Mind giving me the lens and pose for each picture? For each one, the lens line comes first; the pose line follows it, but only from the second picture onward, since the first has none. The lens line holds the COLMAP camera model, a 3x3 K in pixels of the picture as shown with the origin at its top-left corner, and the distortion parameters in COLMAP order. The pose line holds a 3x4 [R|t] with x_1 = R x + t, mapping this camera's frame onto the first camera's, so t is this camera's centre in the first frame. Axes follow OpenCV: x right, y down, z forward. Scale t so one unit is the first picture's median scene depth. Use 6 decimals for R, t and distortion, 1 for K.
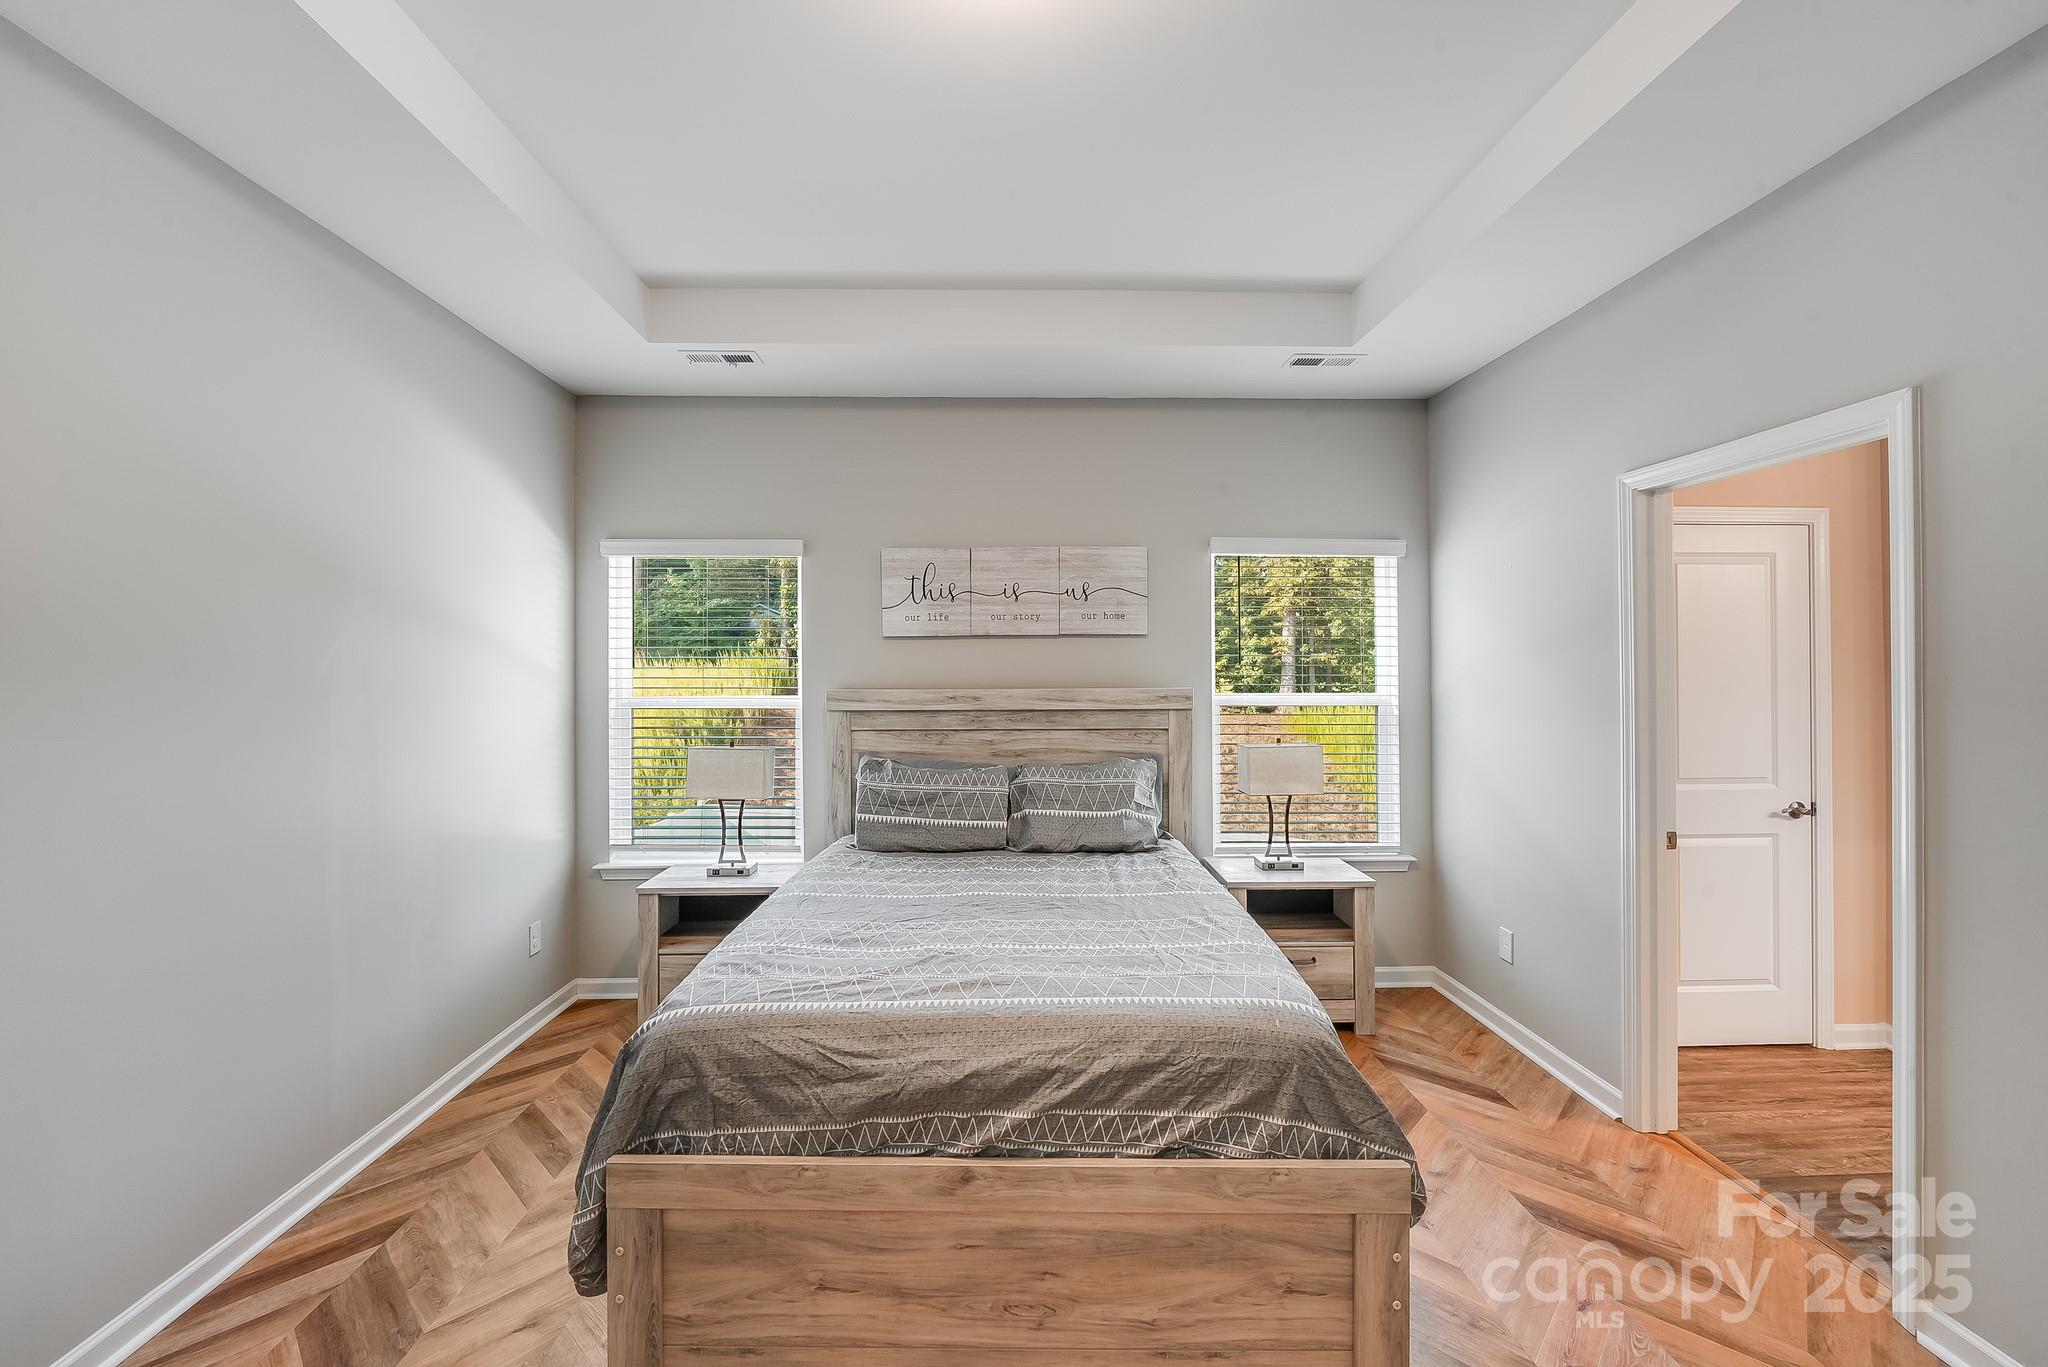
lens RADIAL K [[832.9, 0, 1010.7], [0, 832.9, 669.8], [0, 0, 1]] dist [-0.001204, -0.000133]
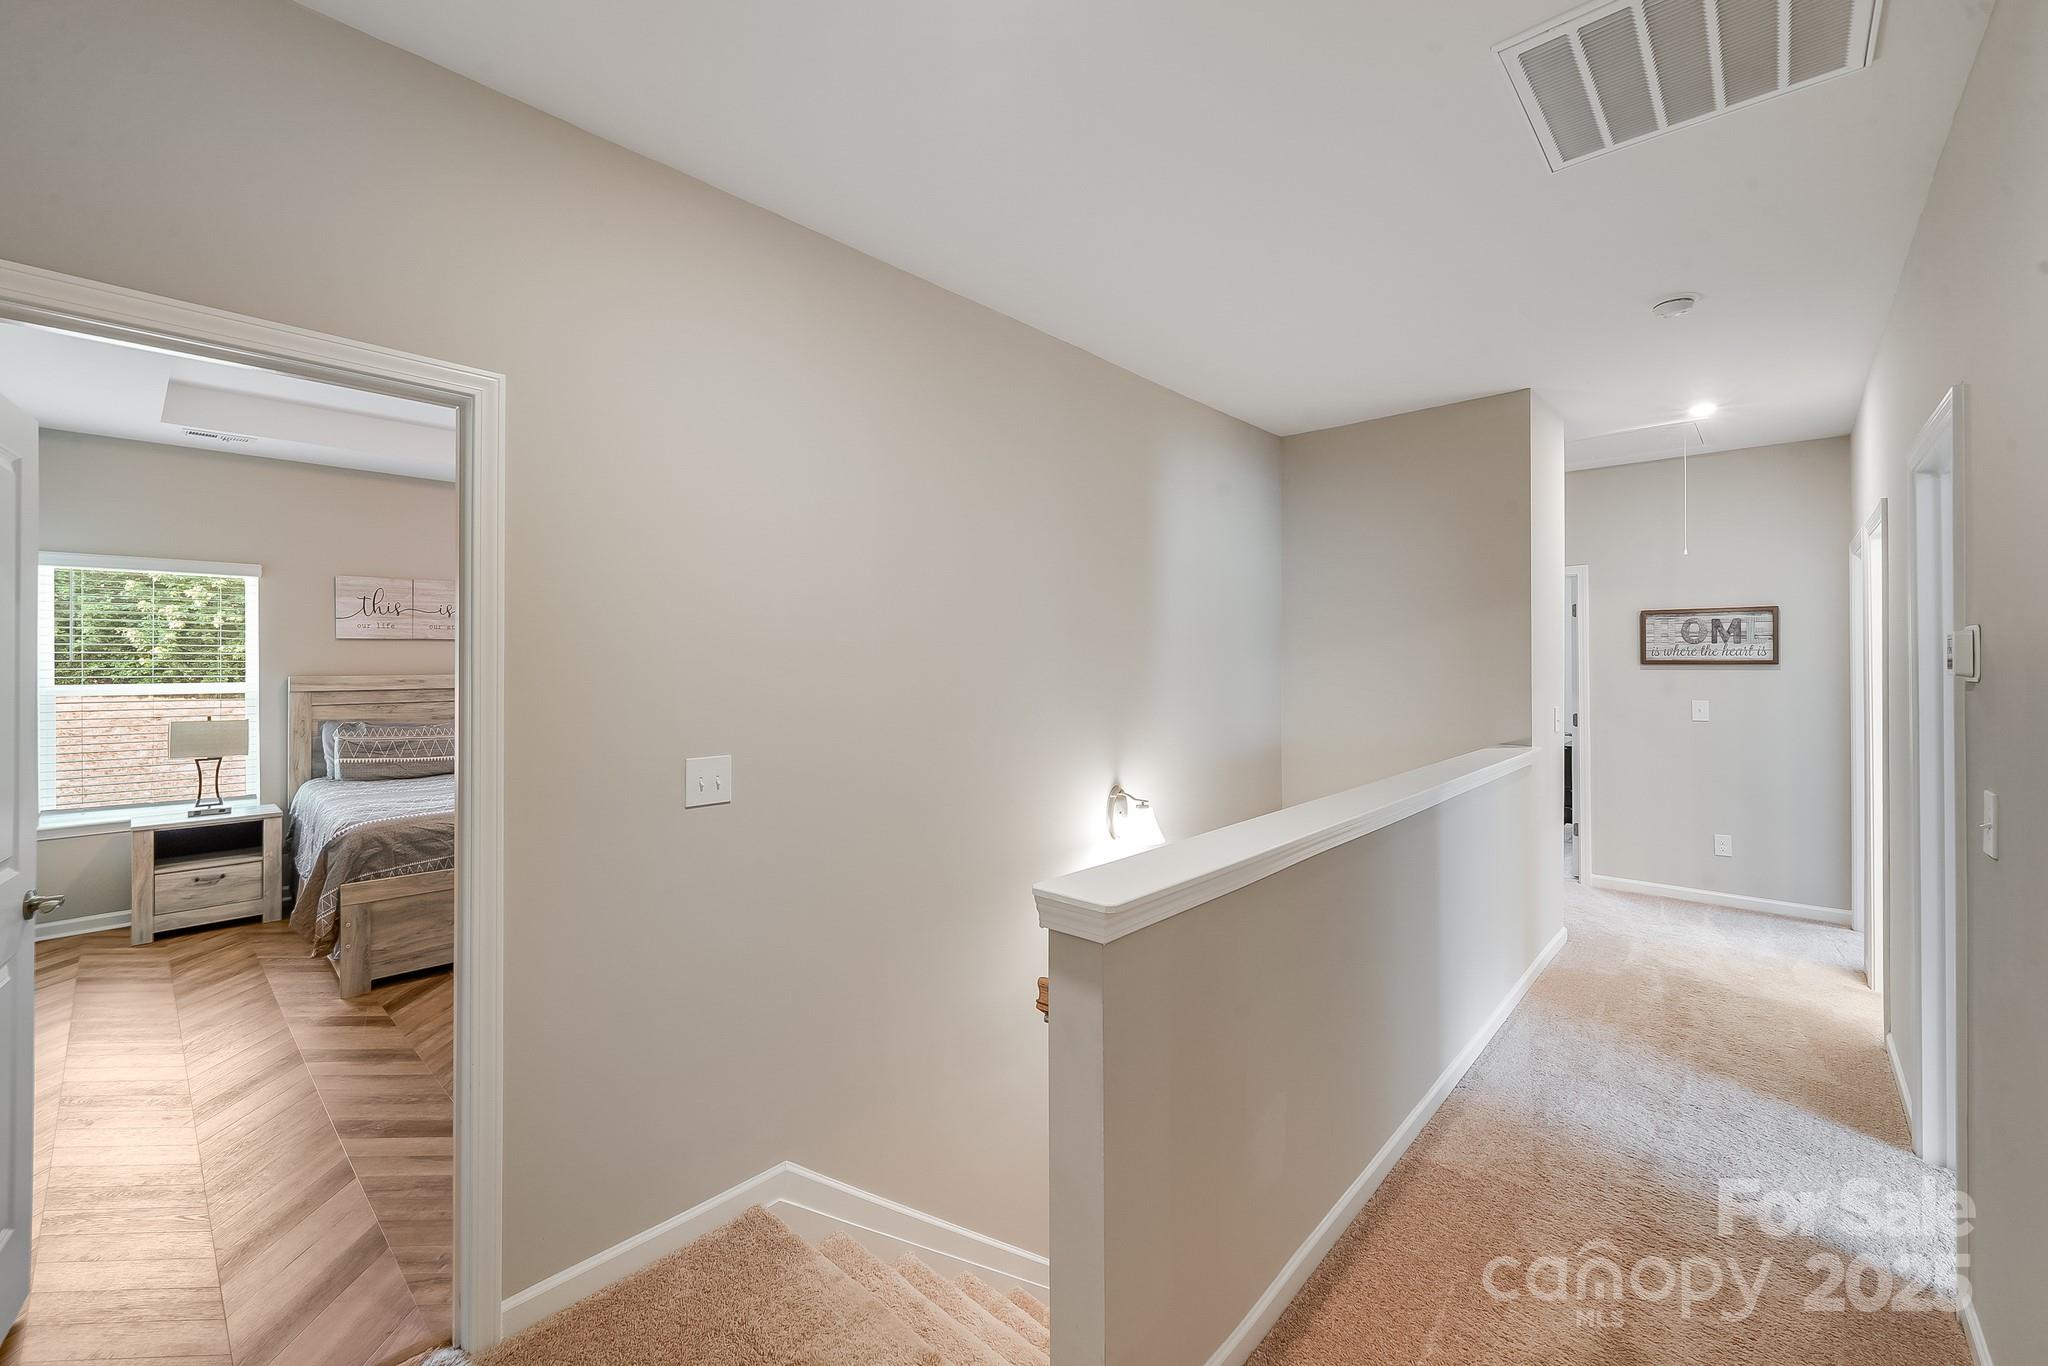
lens RADIAL K [[832.9, 0, 1018.3], [0, 832.9, 662.5], [0, 0, 1]] dist [-0.001204, -0.000133]
pose [[0.698342, -0.000857, 0.715764, -0.398072], [-0.001705, 0.999994, 0.002861, -0.005811], [-0.715762, -0.003218, 0.698337, -0.900297]]
